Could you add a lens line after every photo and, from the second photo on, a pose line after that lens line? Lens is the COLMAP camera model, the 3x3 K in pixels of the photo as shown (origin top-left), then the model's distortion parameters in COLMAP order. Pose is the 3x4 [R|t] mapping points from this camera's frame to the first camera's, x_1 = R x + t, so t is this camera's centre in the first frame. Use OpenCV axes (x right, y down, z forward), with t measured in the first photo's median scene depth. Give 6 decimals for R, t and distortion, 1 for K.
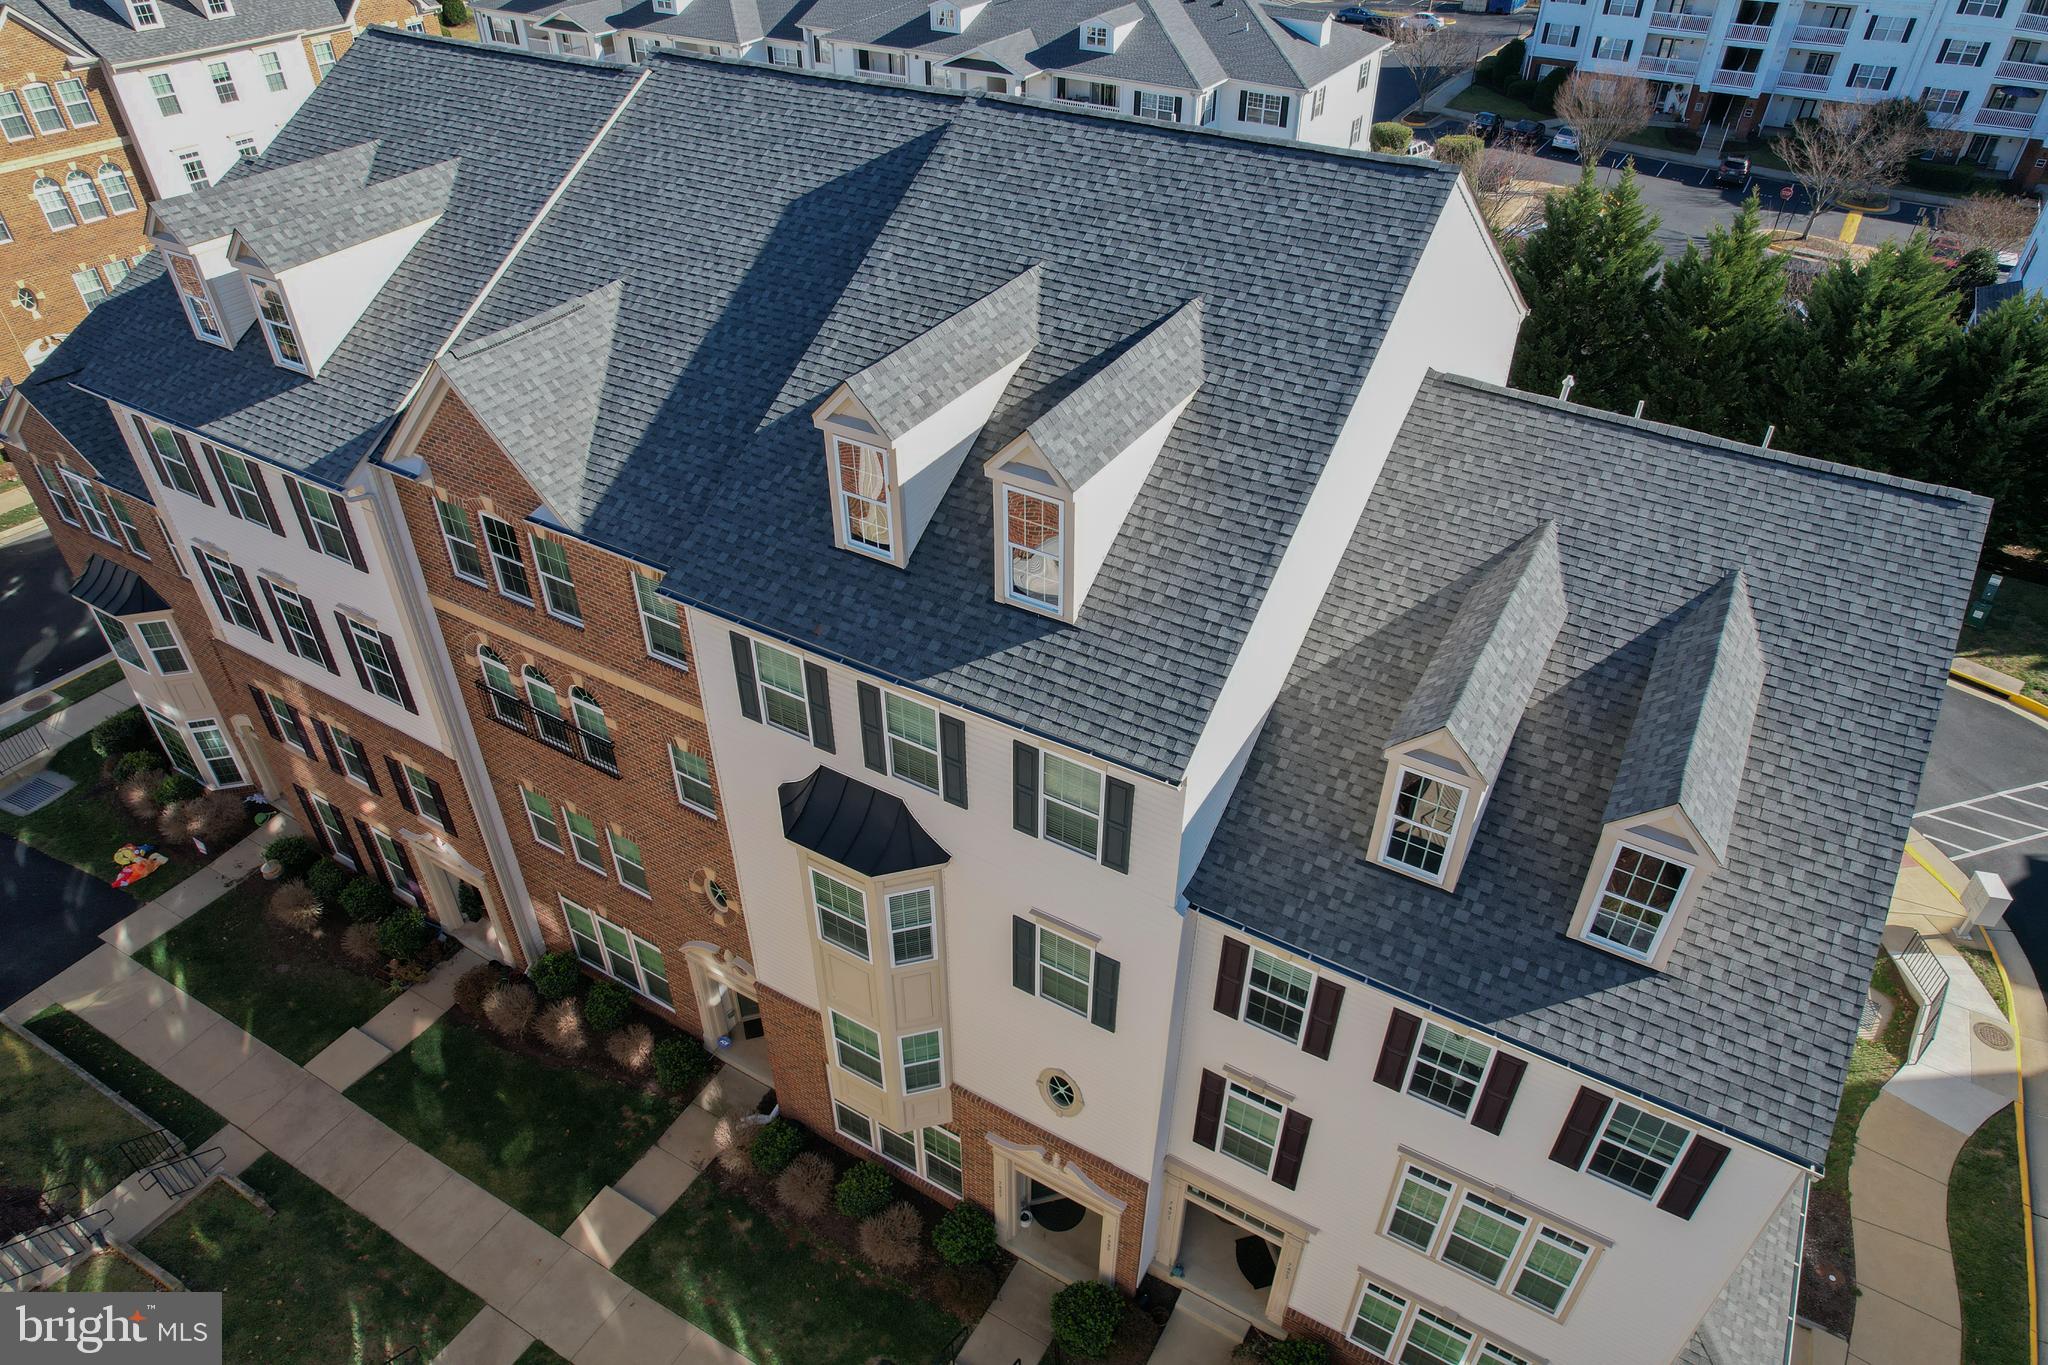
lens RADIAL K [[1304.9, 0, 1029.8], [0, 1304.9, 684.8], [0, 0, 1]] dist [-0.044688, 0.029512]
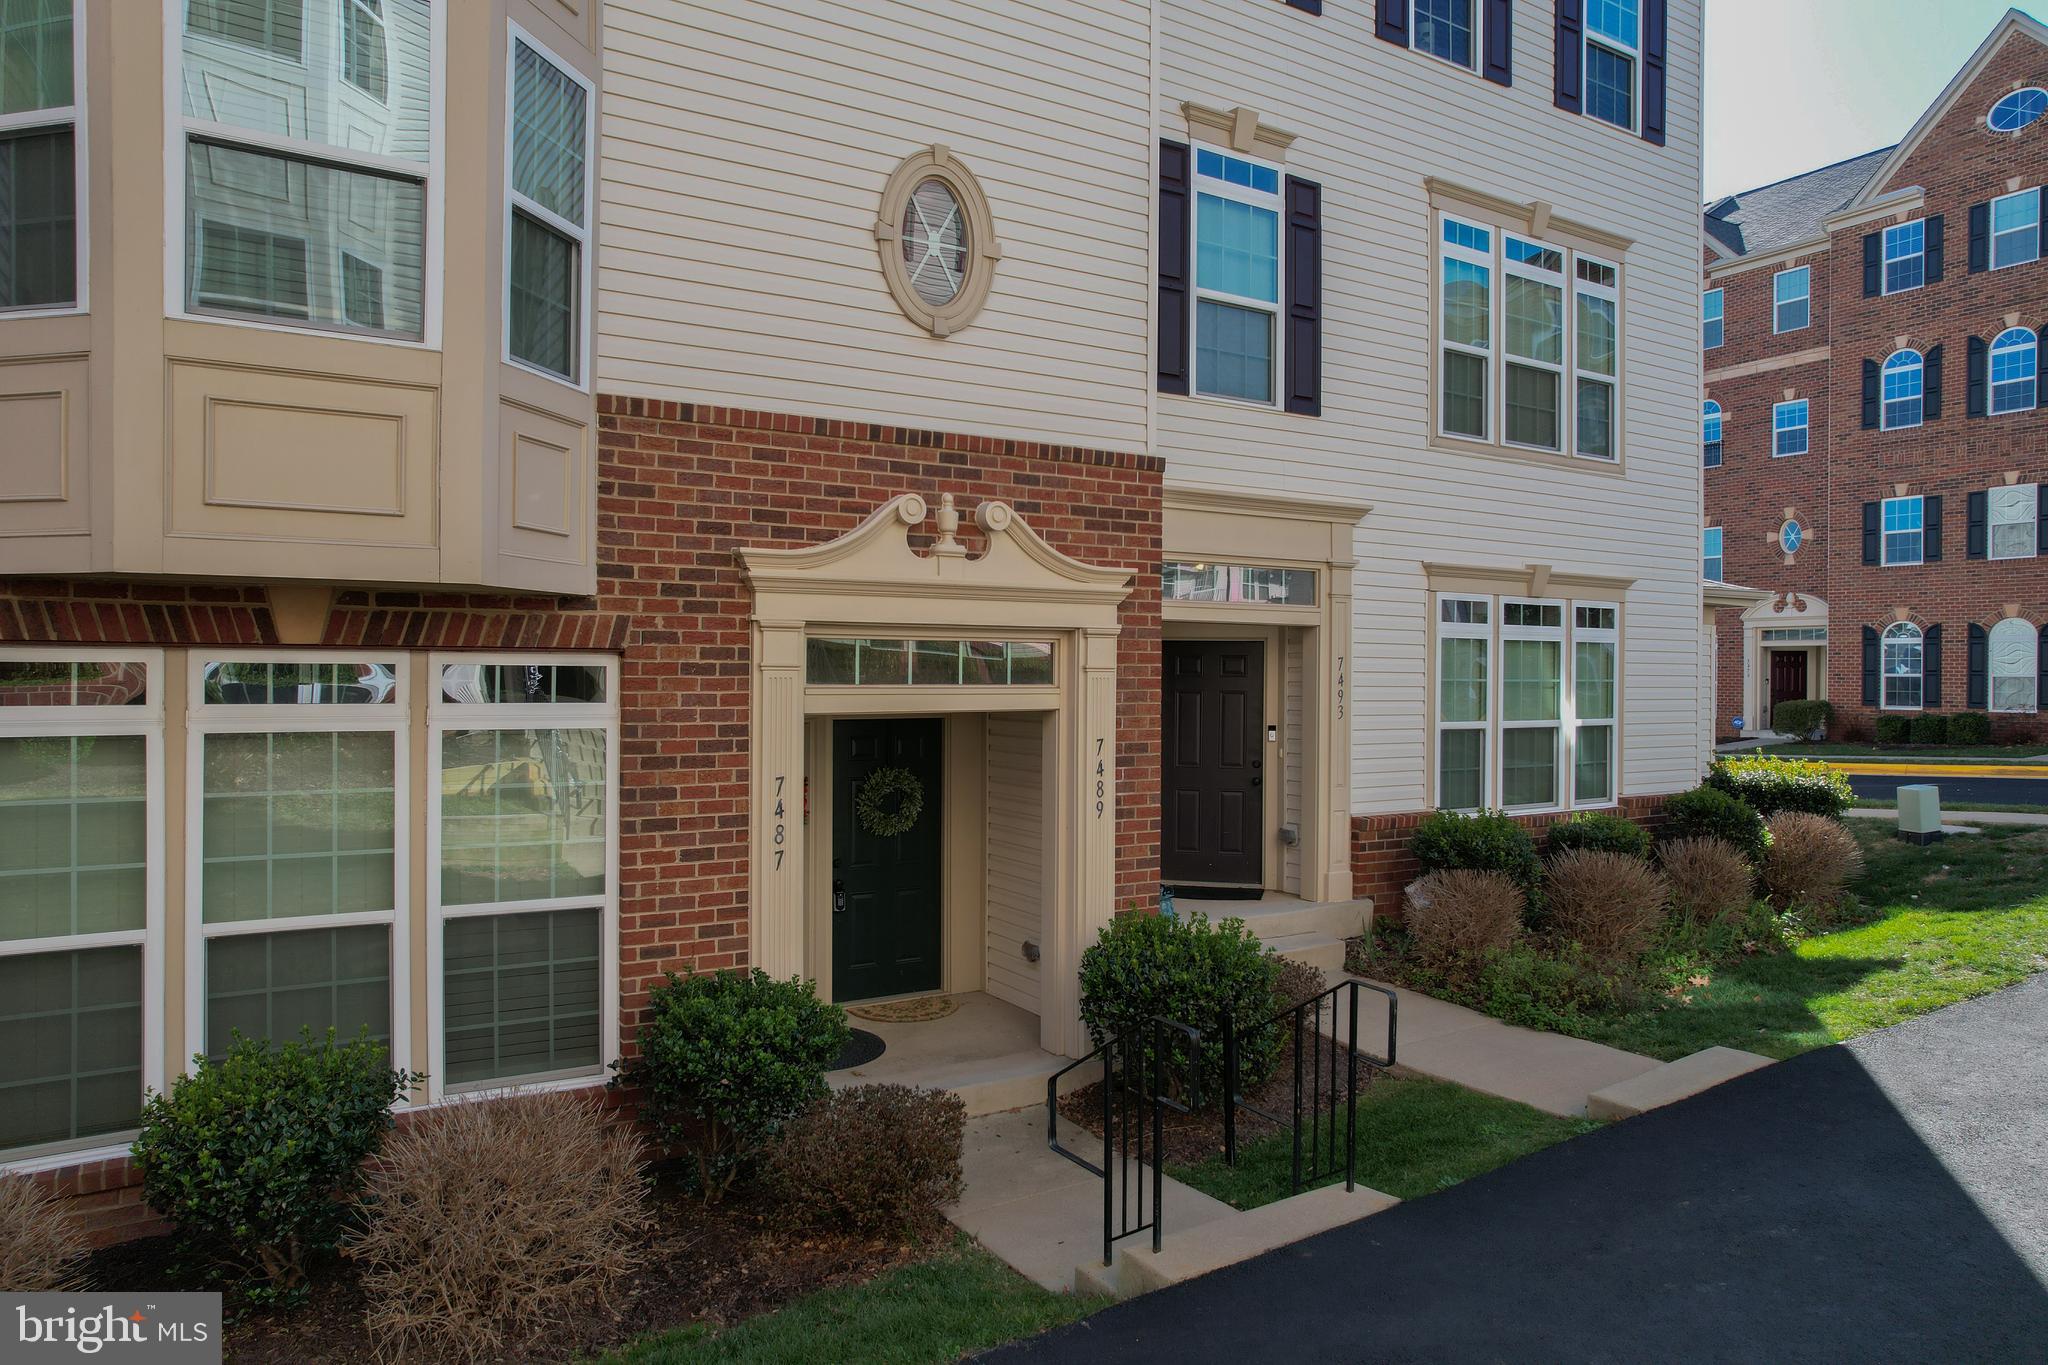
lens RADIAL K [[1304.9, 0, 1020.7], [0, 1304.9, 686.2], [0, 0, 1]] dist [-0.044688, 0.029512]
pose [[0.478500, -0.011168, 0.878016, -0.284820], [0.537881, 0.794088, -0.283033, 0.505652], [-0.694062, 0.607700, 0.385978, 0.854103]]
